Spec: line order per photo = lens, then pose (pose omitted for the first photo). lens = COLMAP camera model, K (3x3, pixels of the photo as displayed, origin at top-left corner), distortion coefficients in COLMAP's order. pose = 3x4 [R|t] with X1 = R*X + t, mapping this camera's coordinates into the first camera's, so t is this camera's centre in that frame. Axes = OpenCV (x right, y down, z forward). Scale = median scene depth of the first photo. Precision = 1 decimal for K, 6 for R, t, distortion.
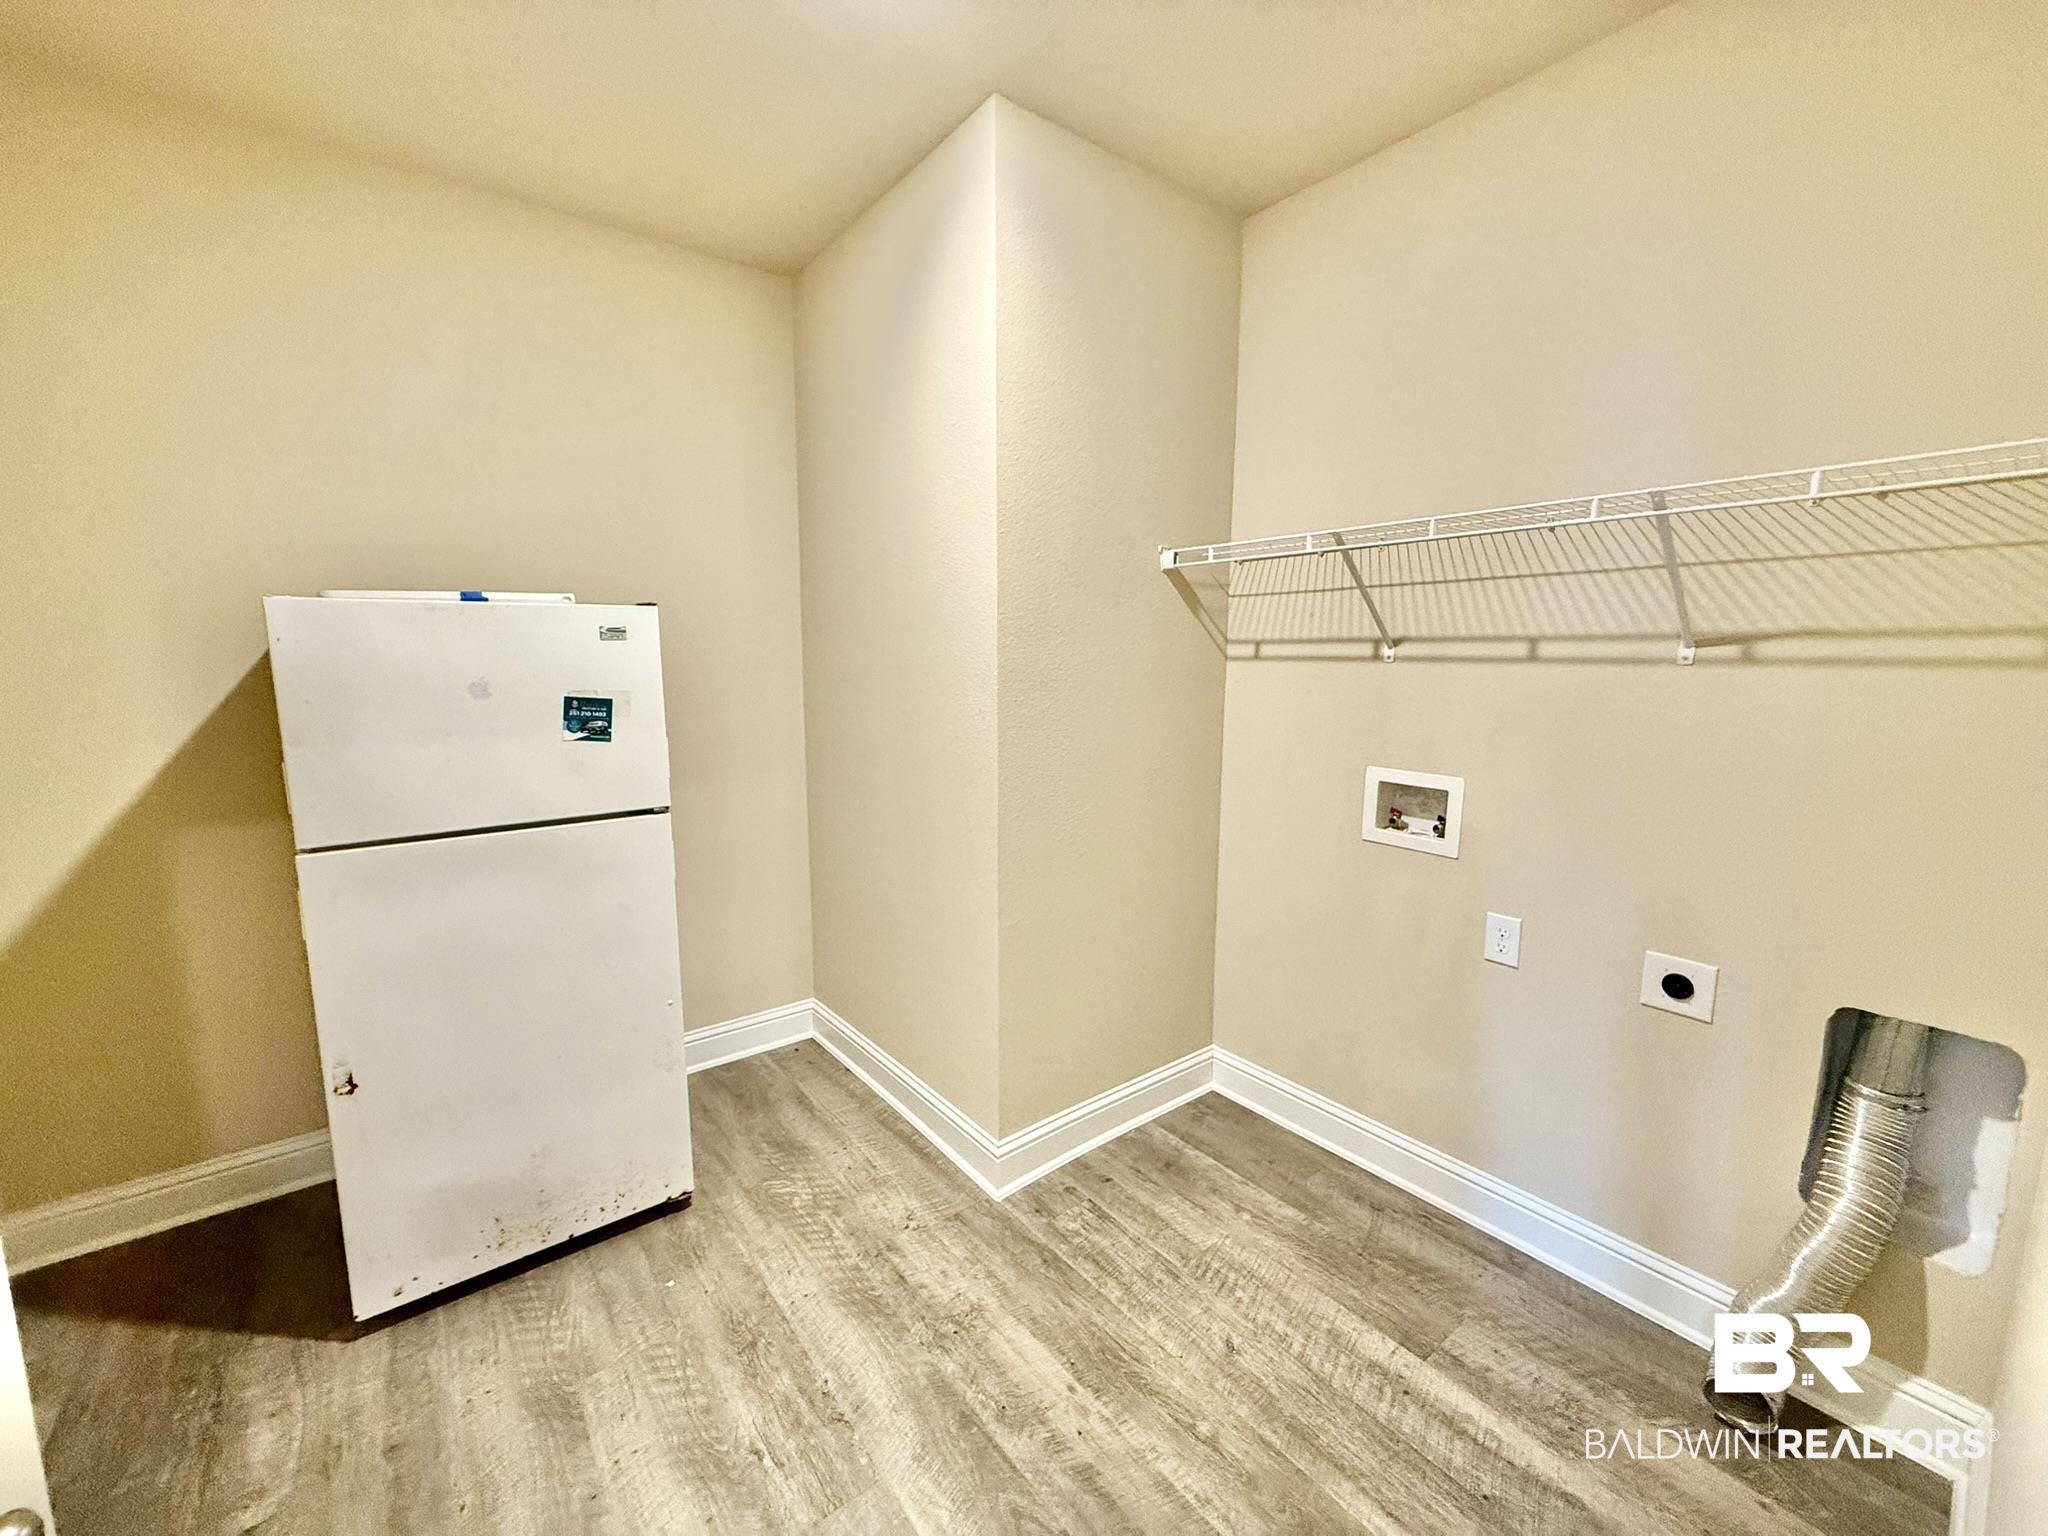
lens RADIAL K [[813.0, 0, 1016.3], [0, 813.0, 766.3], [0, 0, 1]] dist [-0.000738, 0.000411]
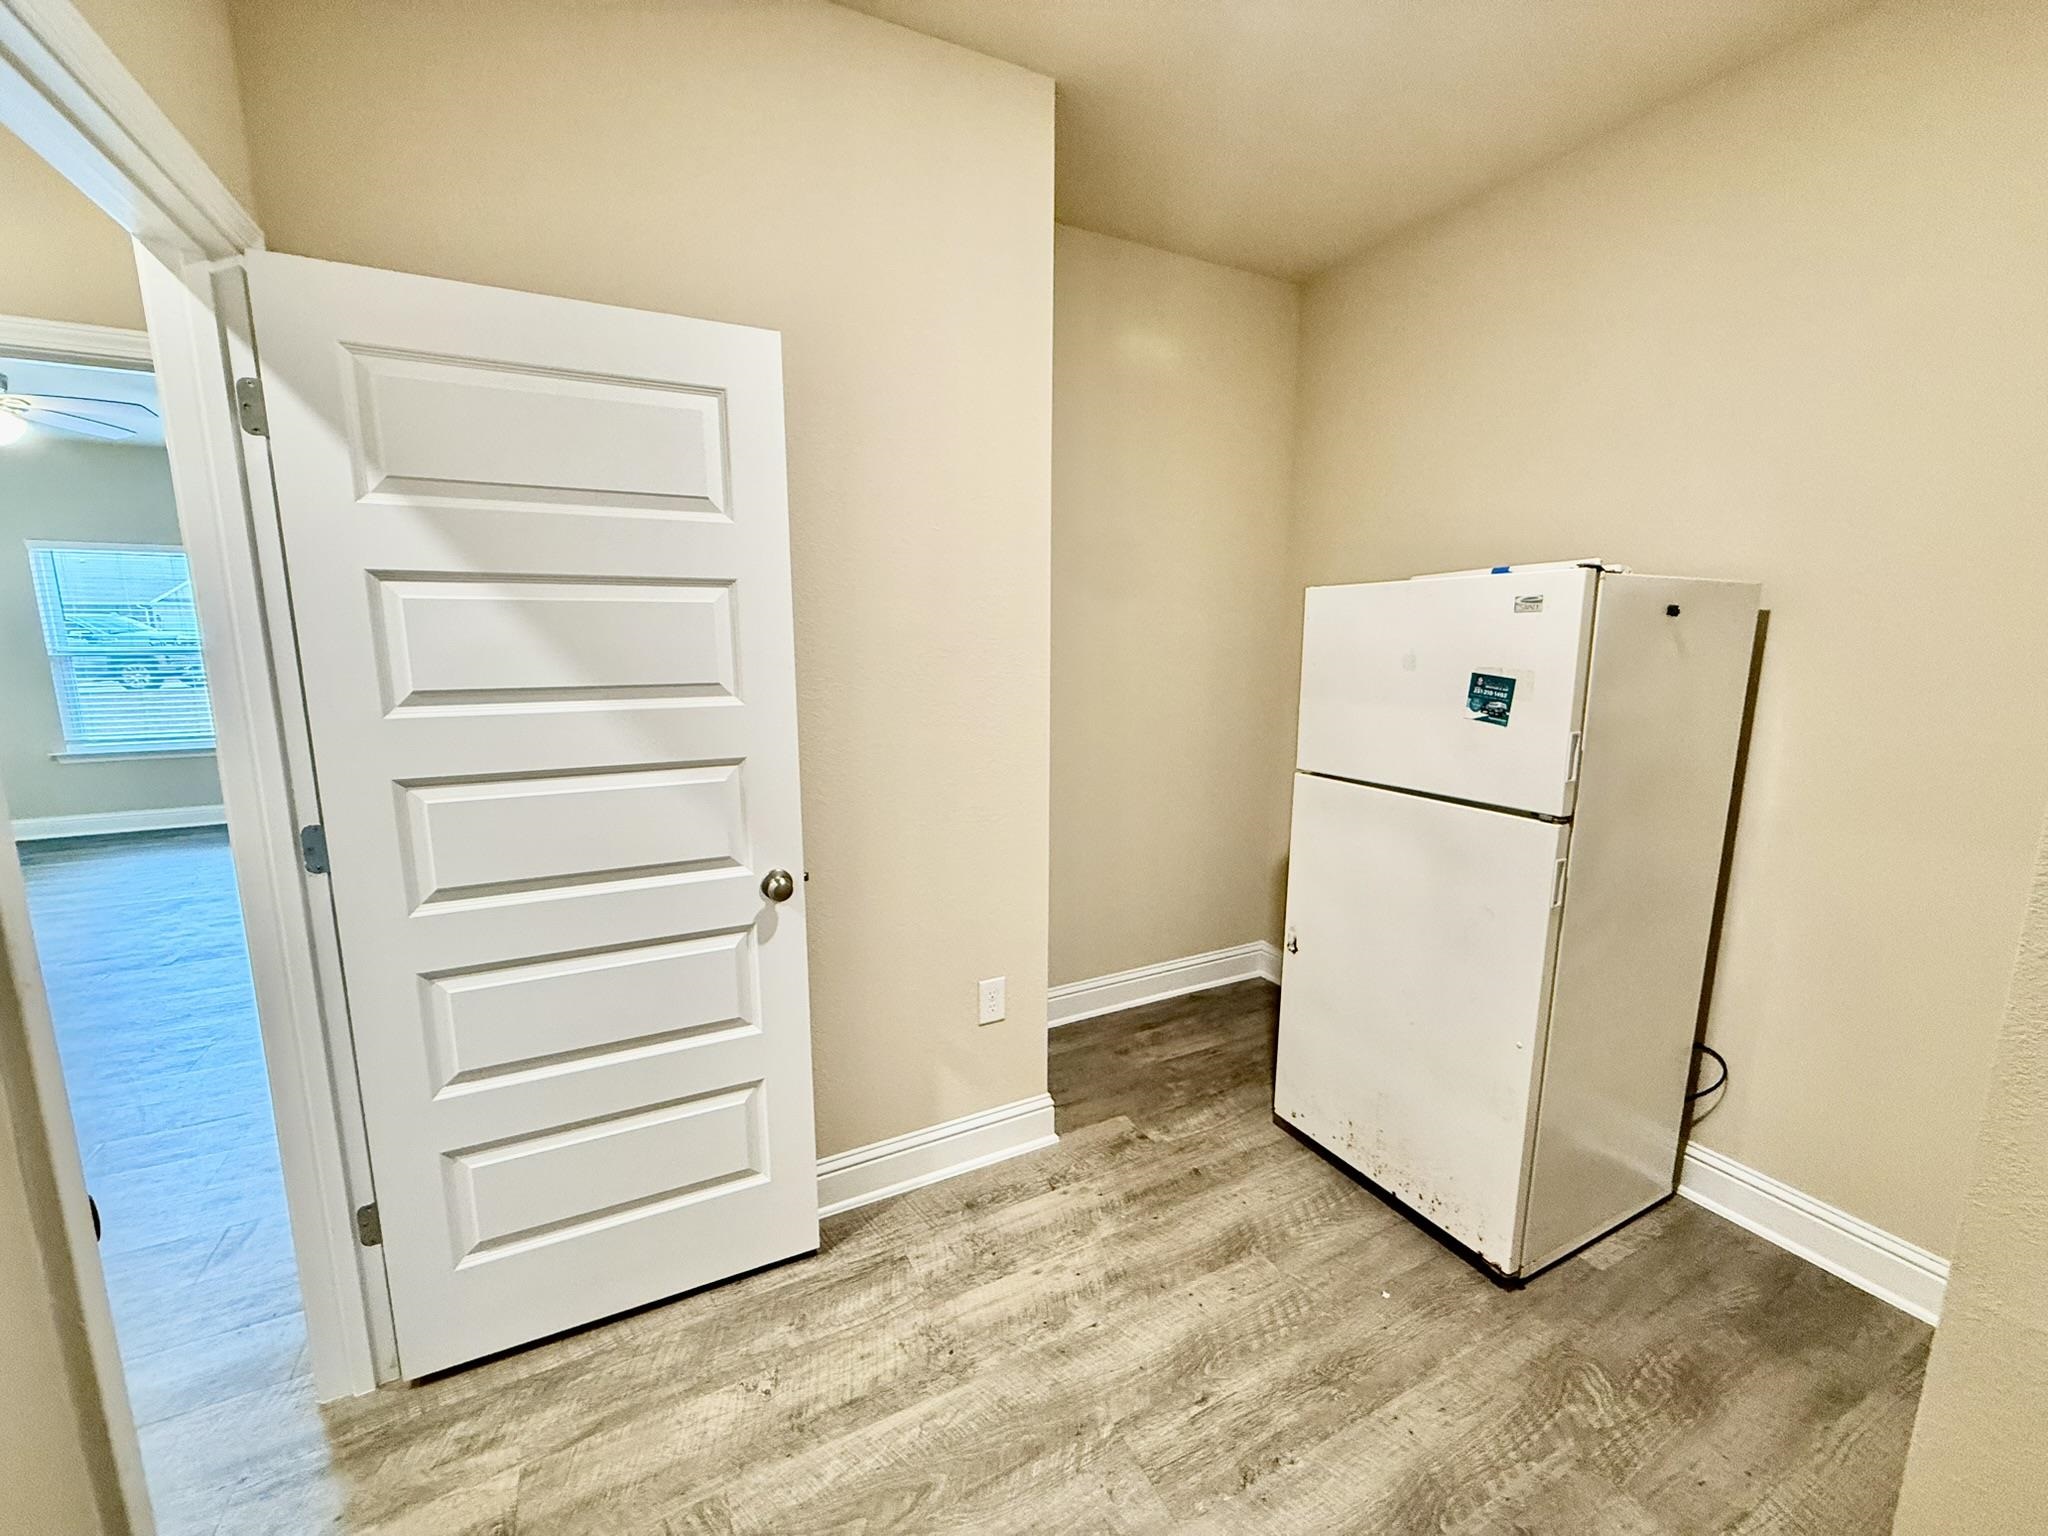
lens RADIAL K [[815.0, 0, 1017.9], [0, 815.0, 768.0], [0, 0, 1]] dist [-0.001599, 0.000542]
pose [[-0.184693, 0.162378, -0.969289, 0.457986], [-0.134806, 0.972749, 0.188644, -0.079837], [0.973507, 0.165507, -0.157771, 0.606533]]
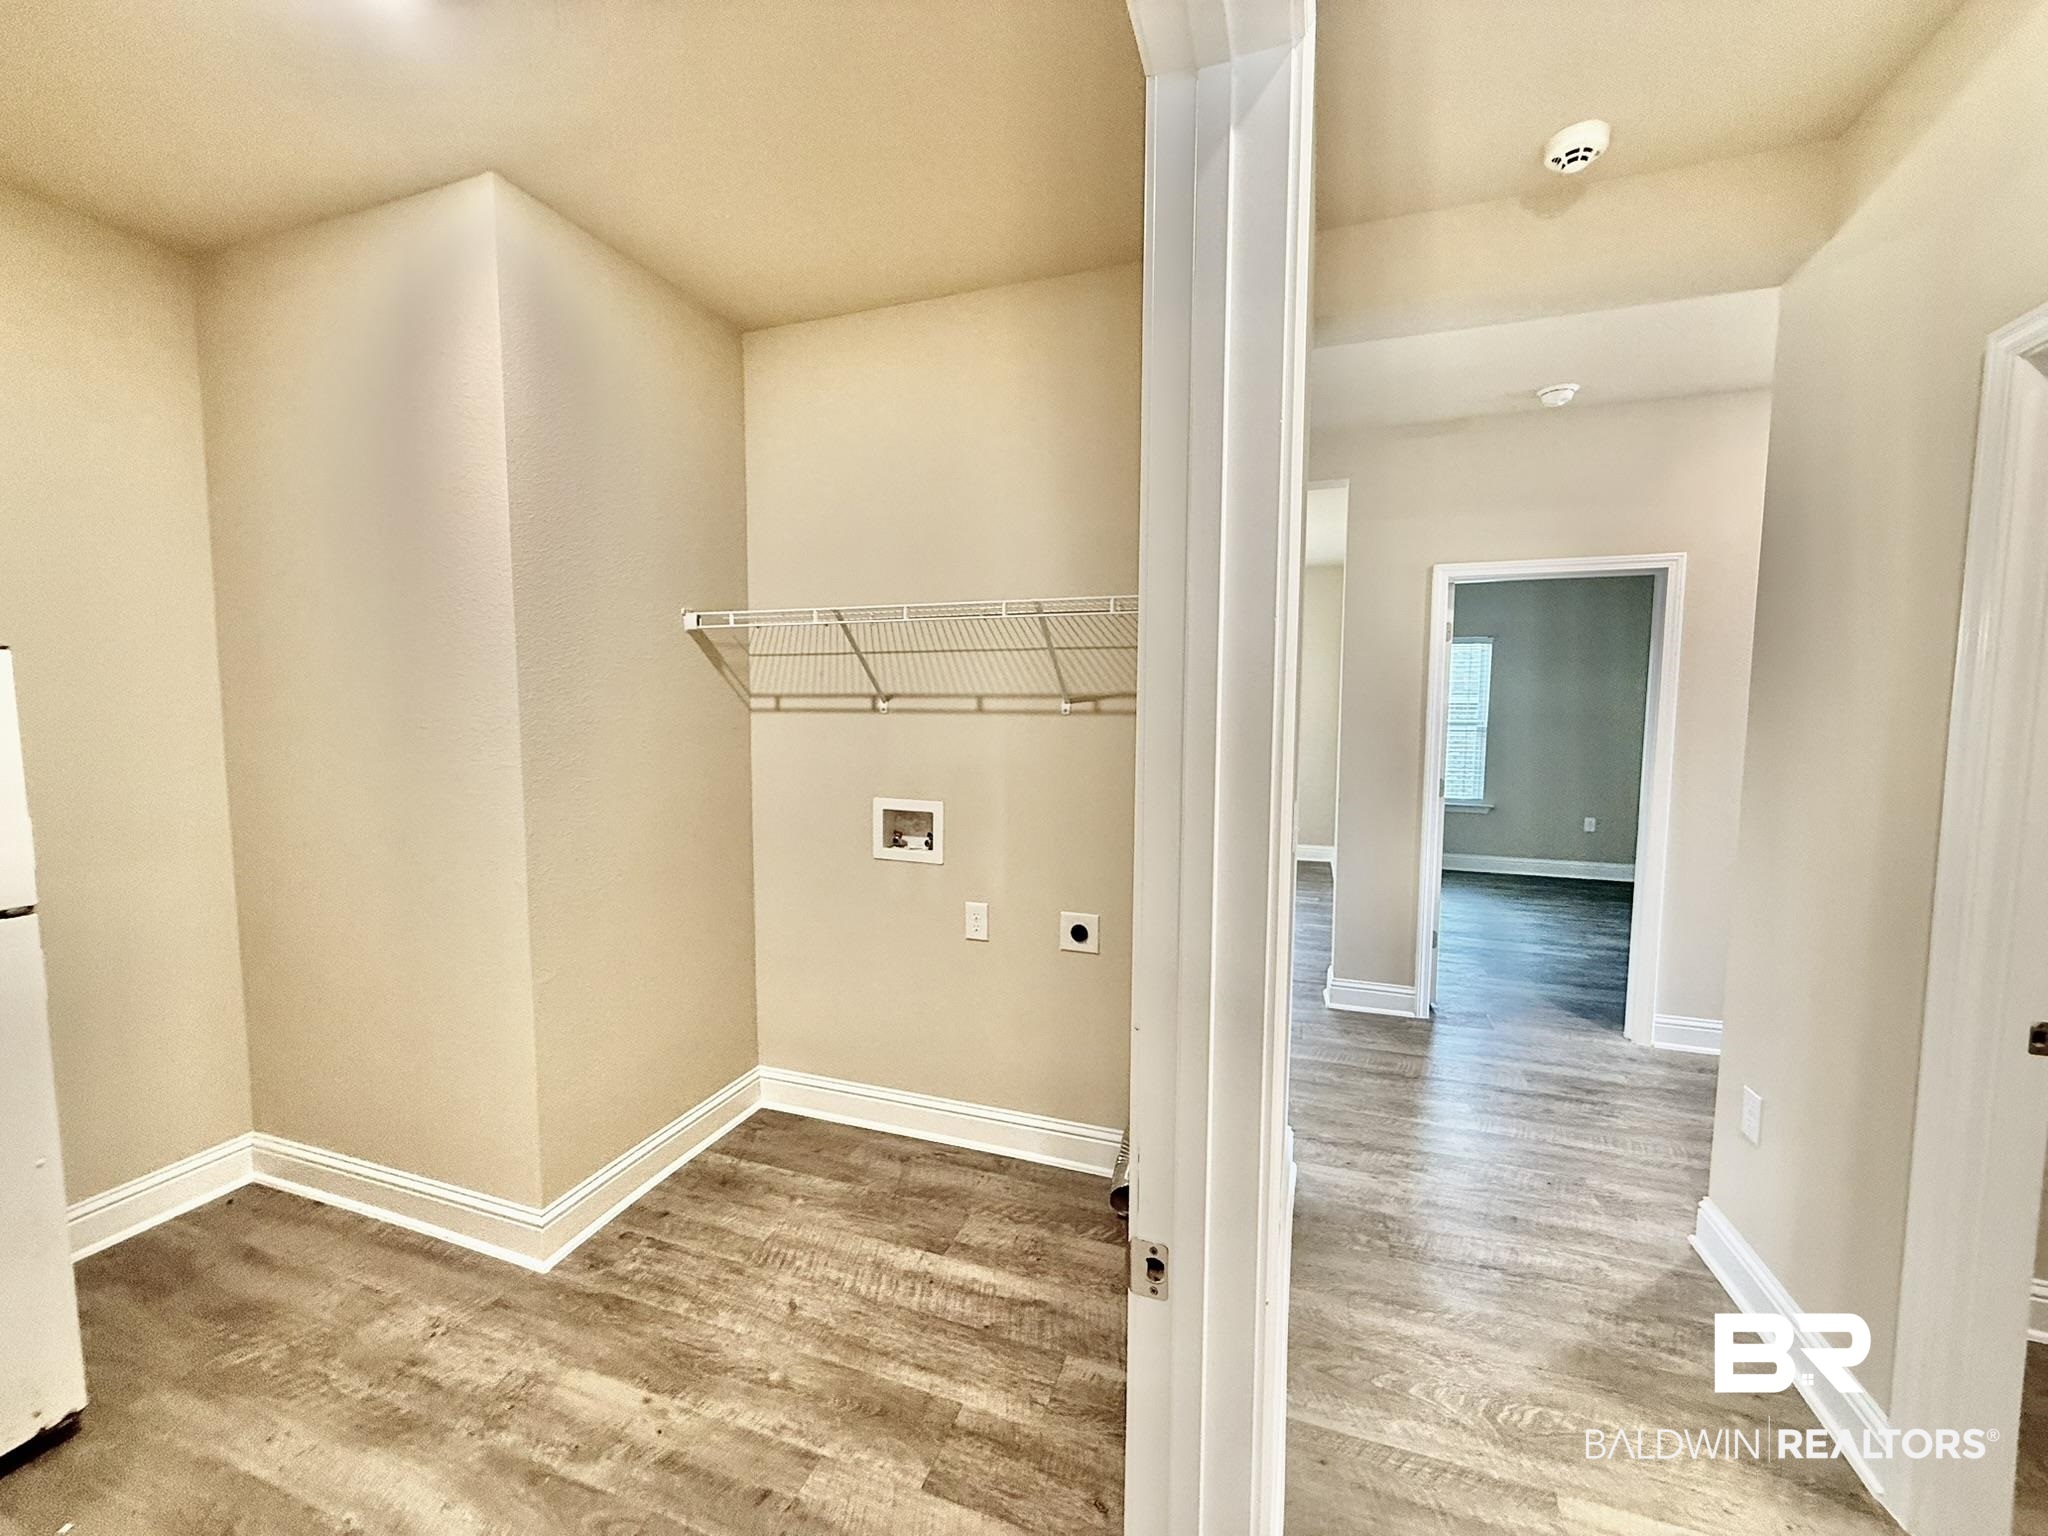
lens RADIAL K [[813.0, 0, 1016.3], [0, 813.0, 766.3], [0, 0, 1]] dist [-0.000738, 0.000411]
pose [[0.840110, -0.042067, 0.540782, -0.054535], [0.072824, 0.996709, -0.035600, 0.013301], [-0.537505, 0.069290, 0.840409, -0.168971]]
